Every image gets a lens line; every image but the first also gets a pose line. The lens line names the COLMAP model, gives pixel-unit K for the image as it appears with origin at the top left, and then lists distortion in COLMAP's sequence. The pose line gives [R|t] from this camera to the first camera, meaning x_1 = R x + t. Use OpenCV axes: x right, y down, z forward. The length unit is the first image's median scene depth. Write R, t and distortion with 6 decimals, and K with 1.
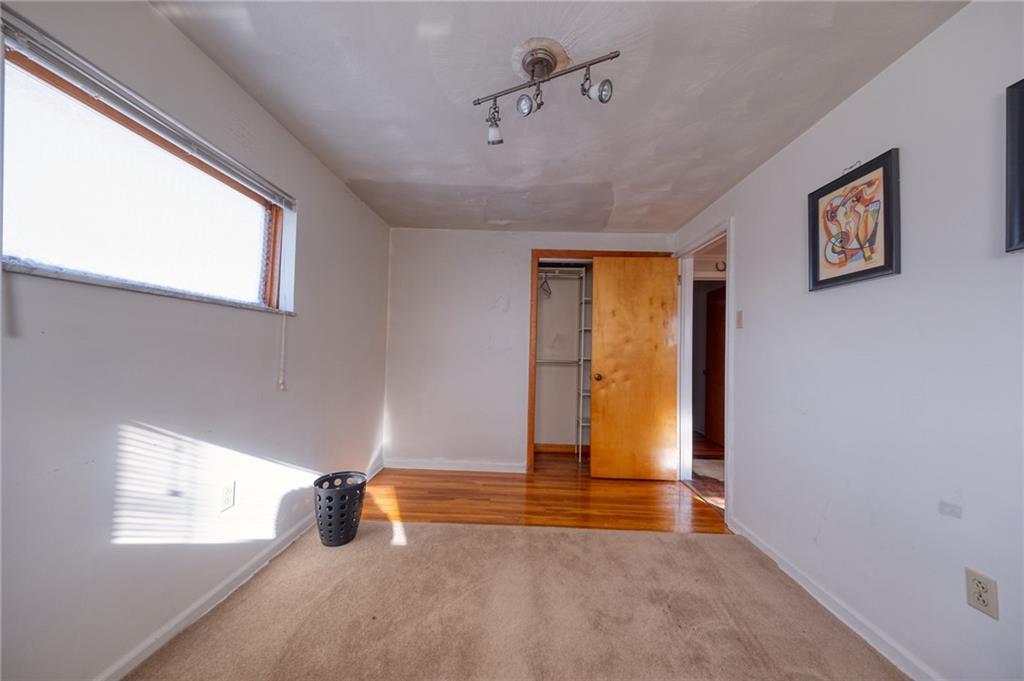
lens RADIAL K [[357.5, 0, 515.0], [0, 357.5, 342.8], [0, 0, 1]] dist [-0.000352, -0.000085]
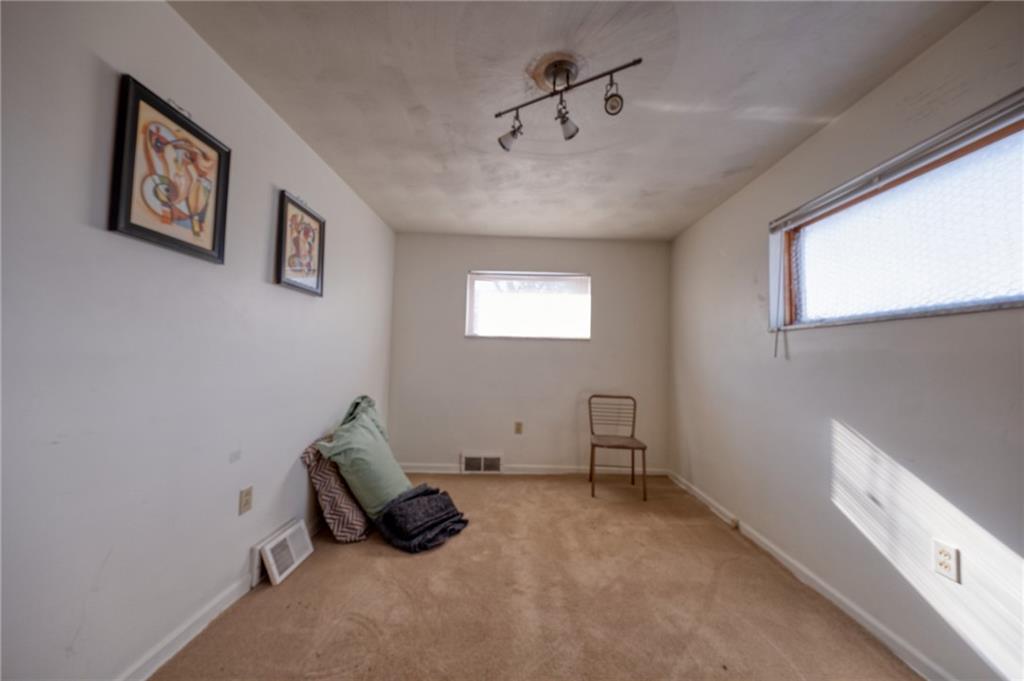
lens RADIAL K [[357.5, 0, 515.0], [0, 357.5, 342.8], [0, 0, 1]] dist [-0.000352, -0.000085]
pose [[-0.998574, -0.050605, -0.016989, 0.172095], [-0.049489, 0.996929, -0.060697, 0.057476], [0.020008, -0.059769, -0.998012, 1.886892]]
